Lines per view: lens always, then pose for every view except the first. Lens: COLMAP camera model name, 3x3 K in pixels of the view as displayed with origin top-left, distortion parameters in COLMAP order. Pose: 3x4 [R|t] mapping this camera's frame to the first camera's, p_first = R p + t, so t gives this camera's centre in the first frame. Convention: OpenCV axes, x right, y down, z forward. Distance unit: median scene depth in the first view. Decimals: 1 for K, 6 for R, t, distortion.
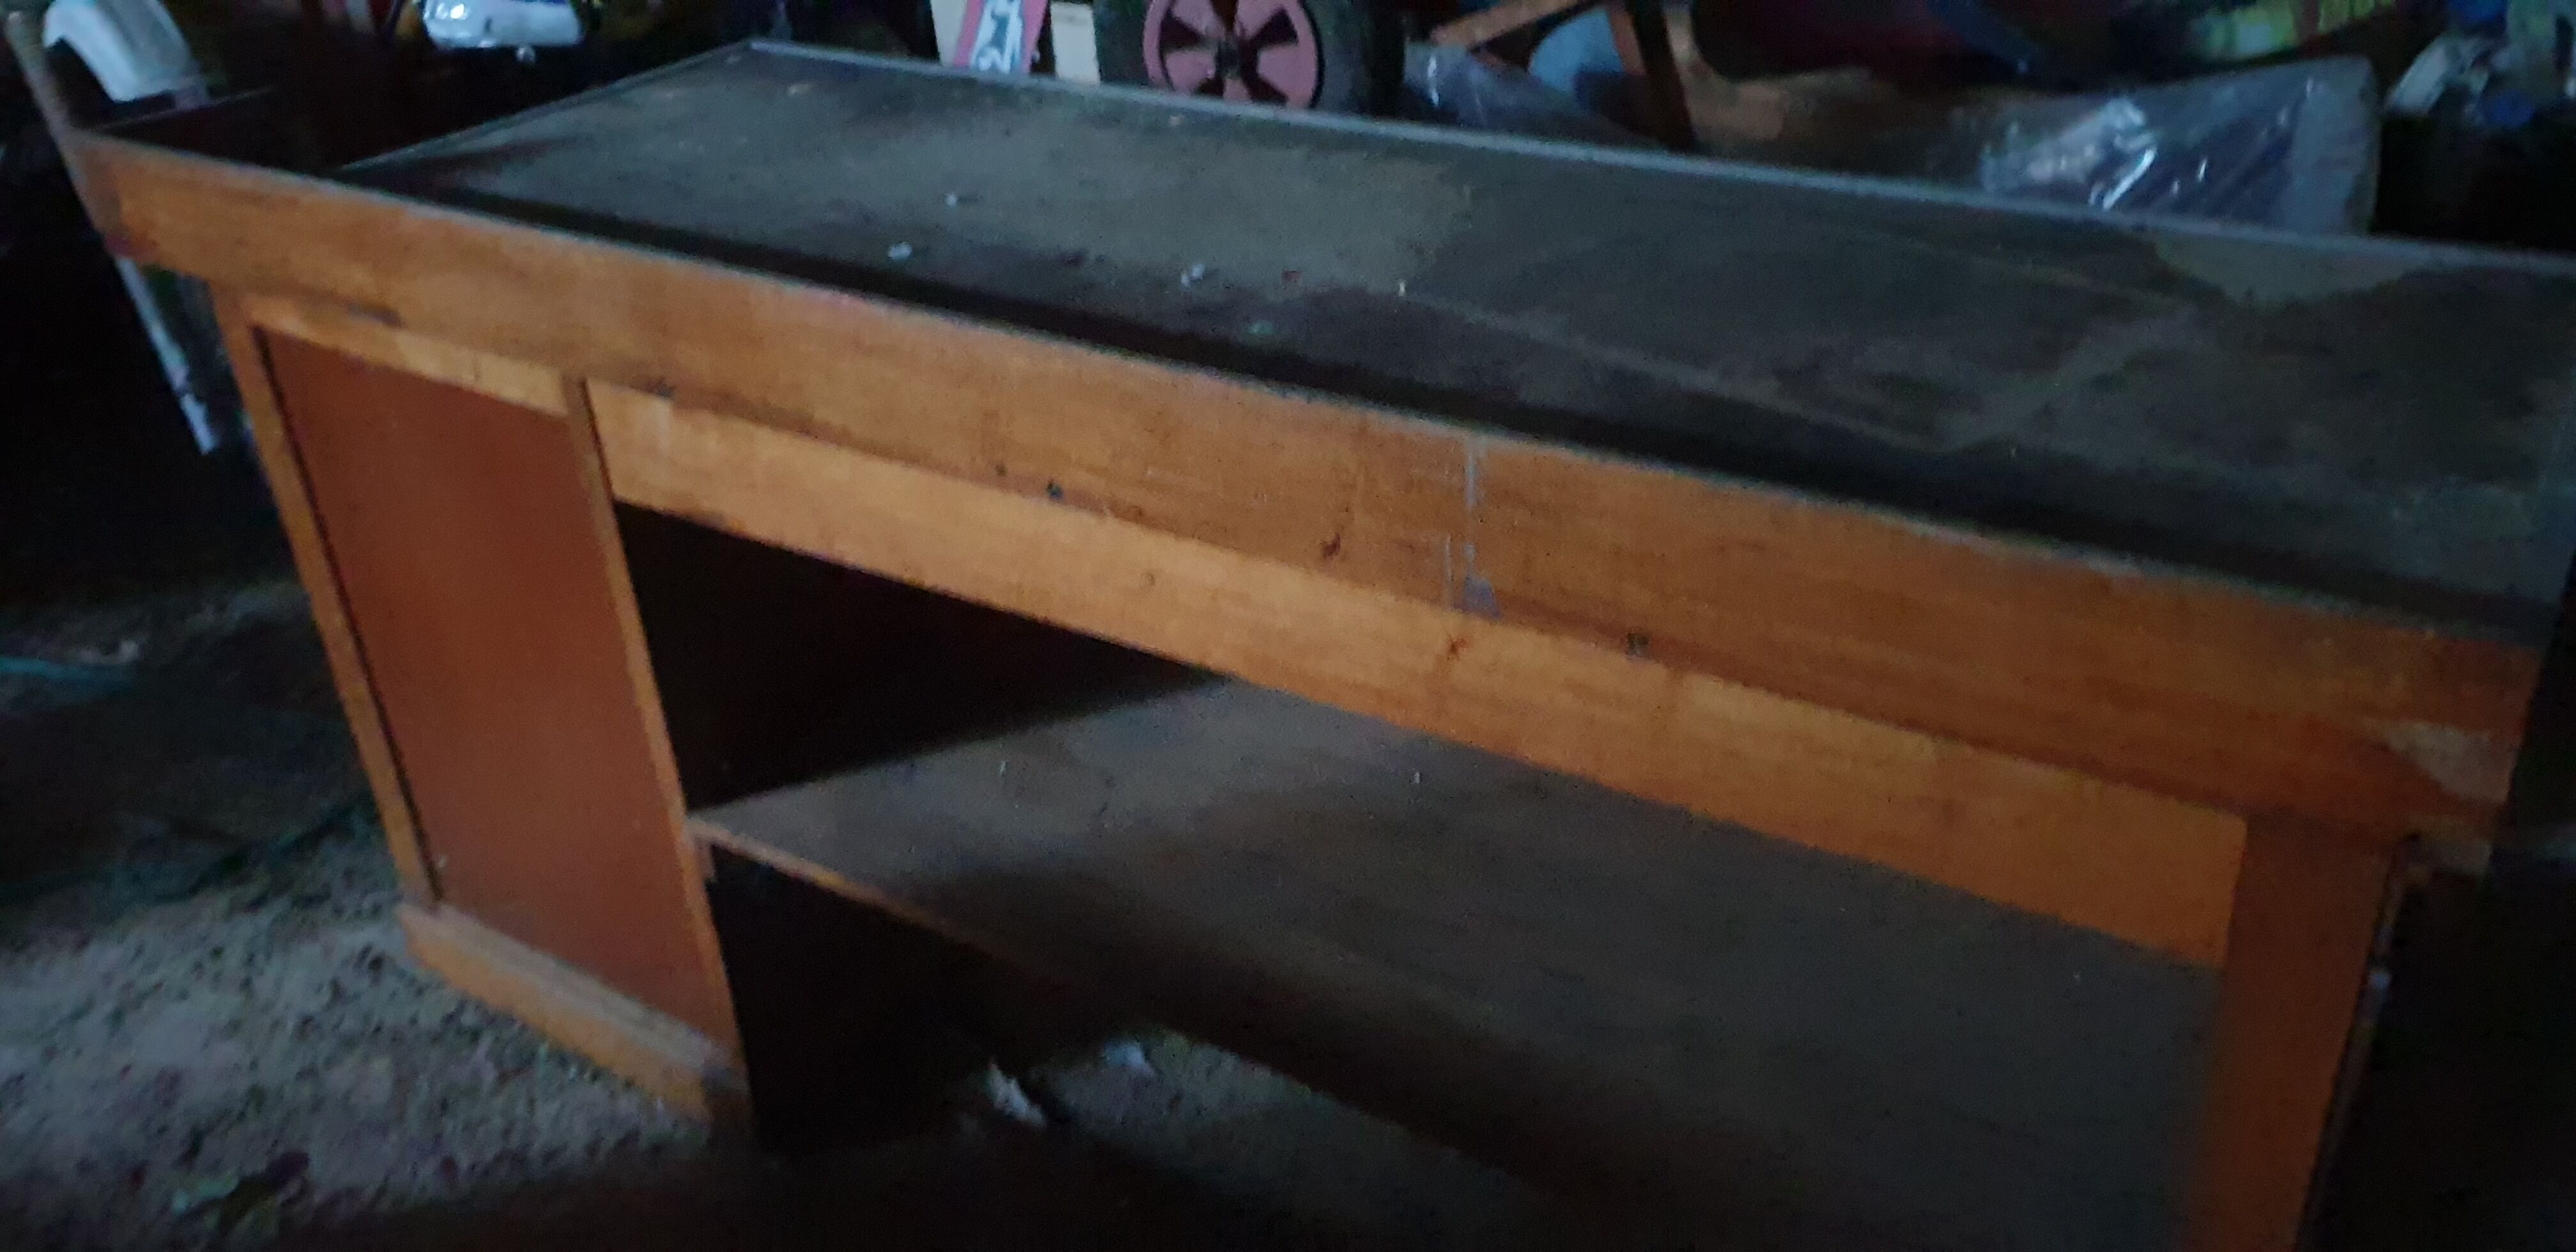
lens RADIAL K [[2025.7, 0, 1288.0], [0, 2025.7, 626.0], [0, 0, 1]] dist [0.000204, 0.004997]
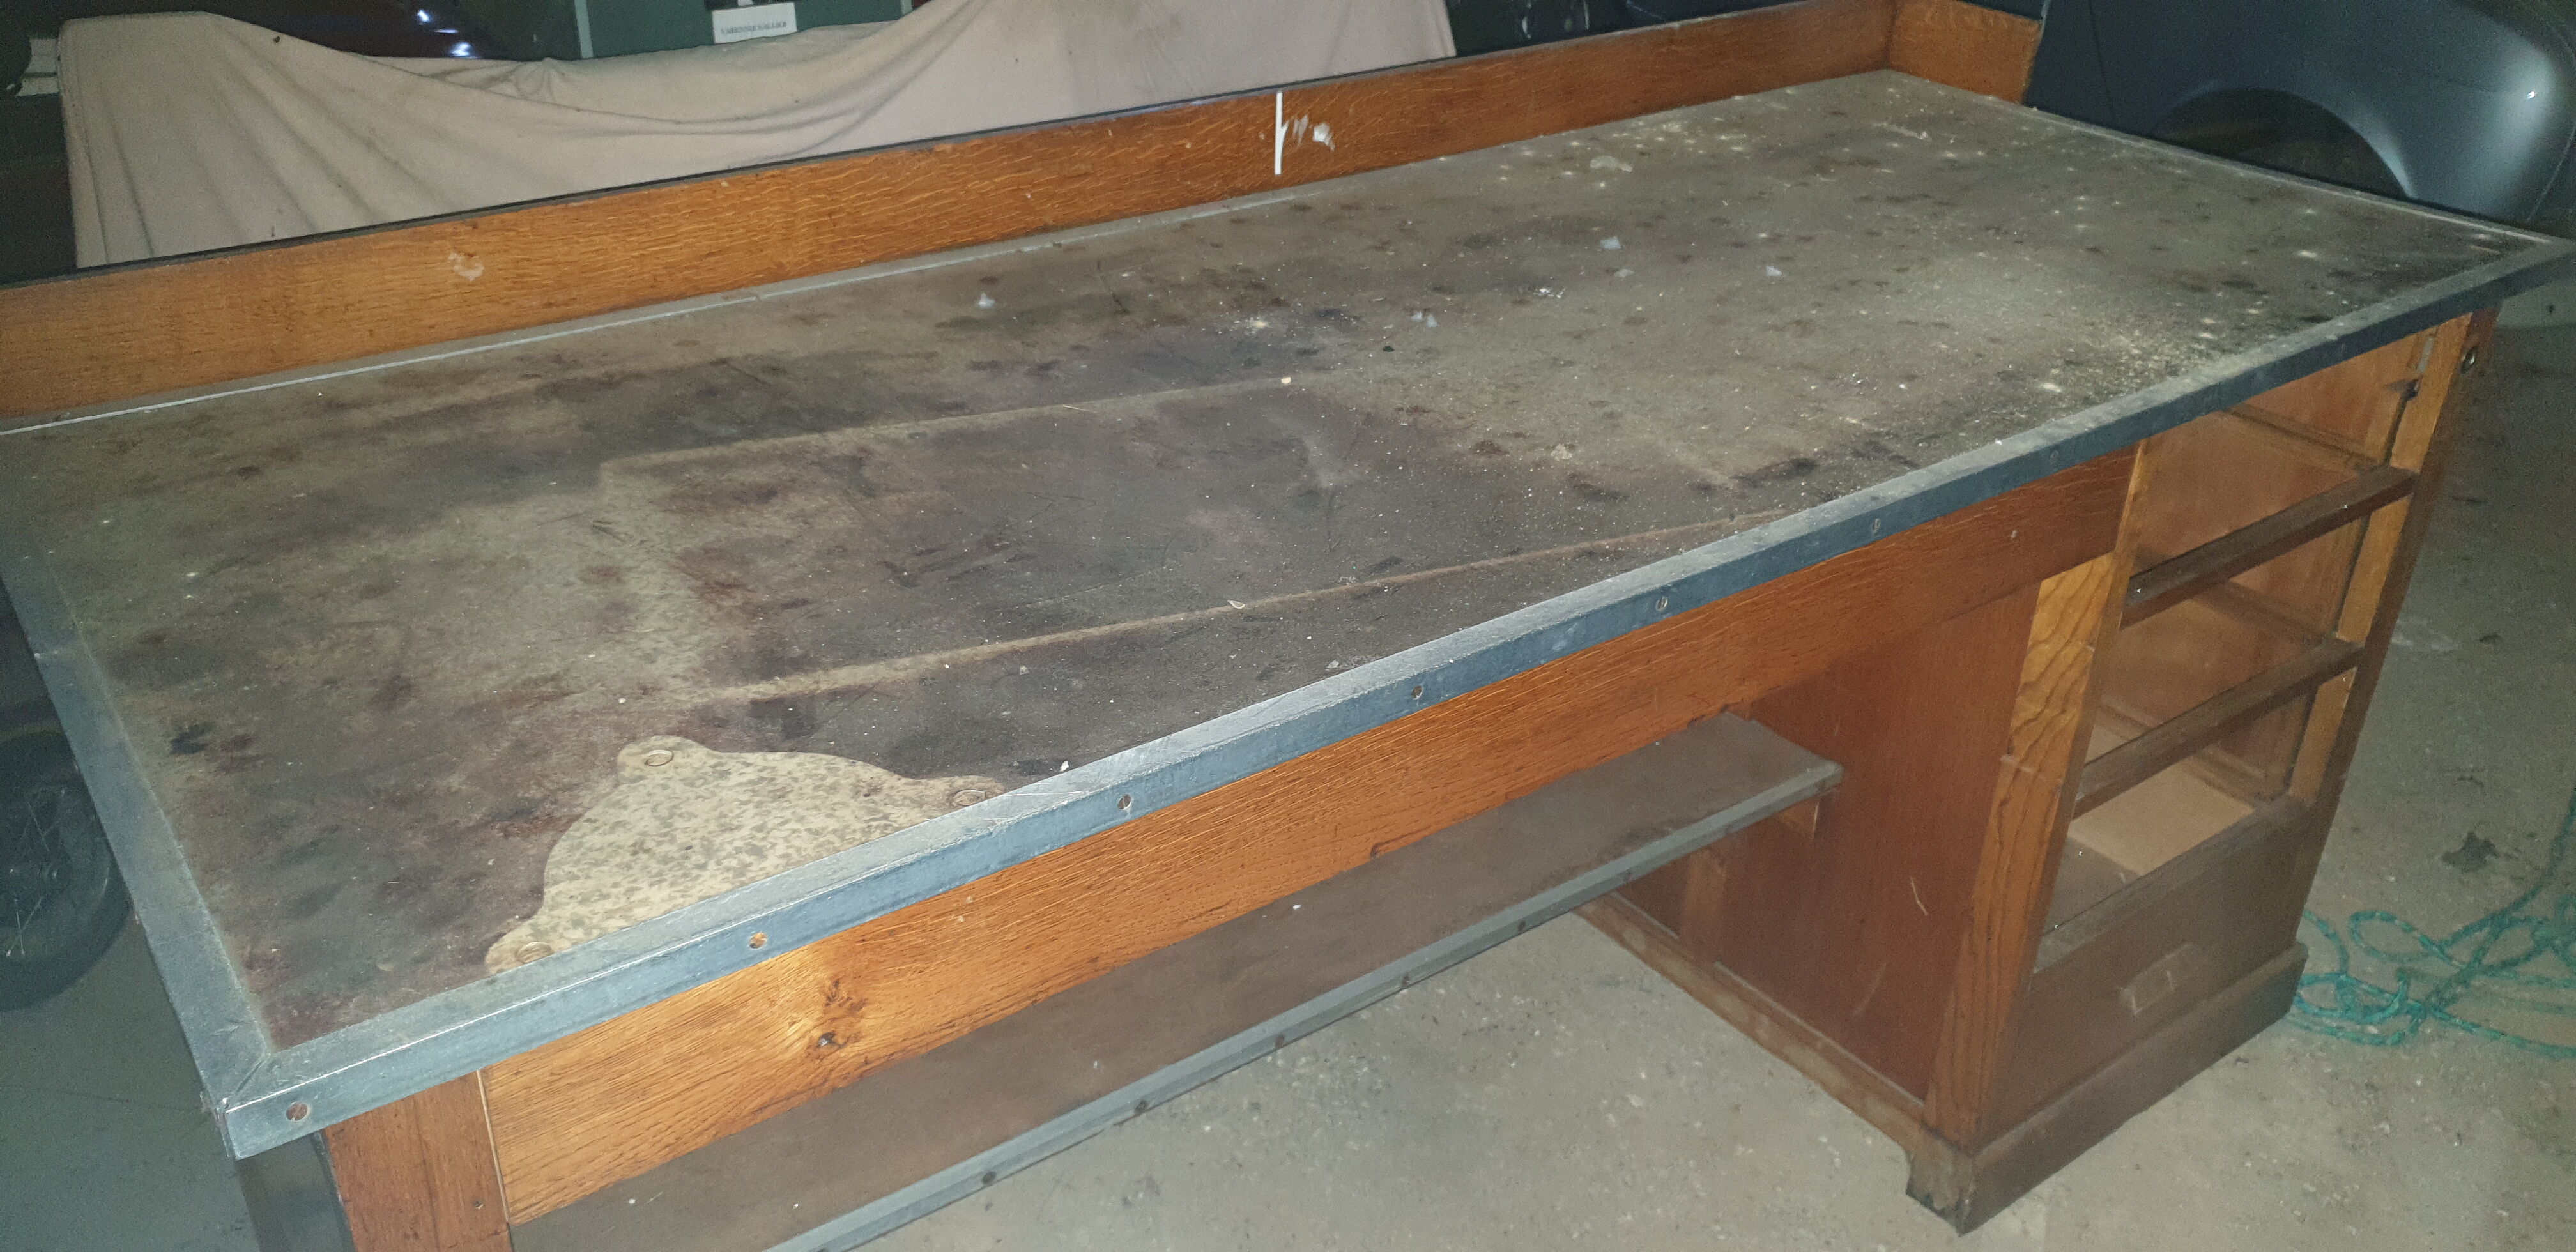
lens RADIAL K [[2020.2, 0, 1263.3], [0, 2020.2, 618.0], [0, 0, 1]] dist [0.006209, 0.001238]
pose [[-0.335435, 0.489115, -0.805139, 0.704394], [-0.468930, 0.654561, 0.593005, -0.523816], [0.817061, 0.576469, 0.009798, 0.852310]]
